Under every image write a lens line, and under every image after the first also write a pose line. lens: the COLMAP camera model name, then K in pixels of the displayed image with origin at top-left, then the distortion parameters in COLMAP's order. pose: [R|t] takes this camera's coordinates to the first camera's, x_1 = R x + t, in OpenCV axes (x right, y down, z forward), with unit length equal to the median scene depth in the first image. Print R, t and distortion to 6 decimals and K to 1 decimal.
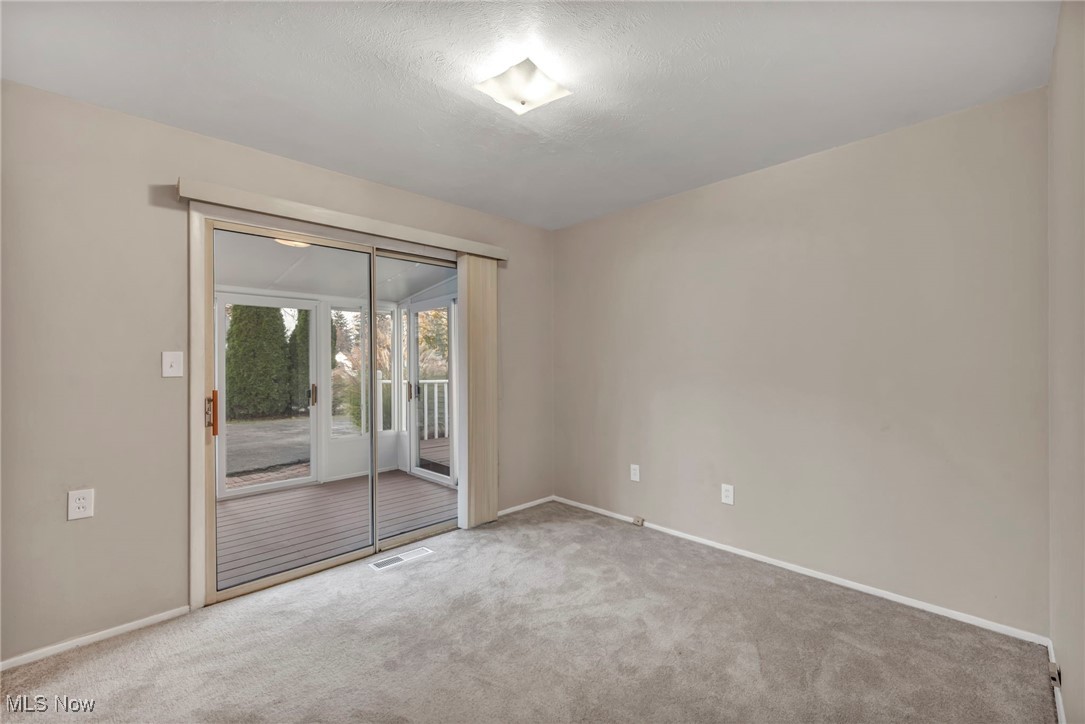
lens RADIAL K [[468.3, 0, 540.9], [0, 468.3, 358.5], [0, 0, 1]] dist [-0.000027, 0.000380]
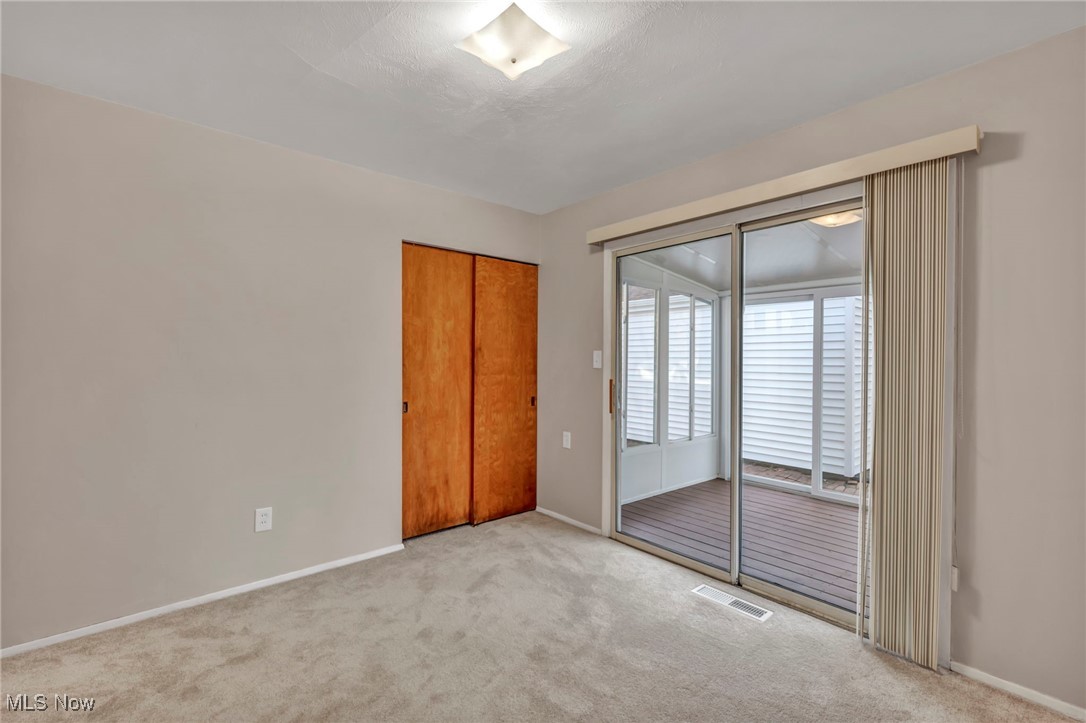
lens RADIAL K [[468.7, 0, 541.2], [0, 468.7, 364.3], [0, 0, 1]] dist [-0.000027, 0.000380]
pose [[-0.073328, 0.014723, -0.997199, 0.640776], [-0.001001, 0.999889, 0.014836, 0.003931], [0.997307, 0.002086, -0.073305, 0.883689]]
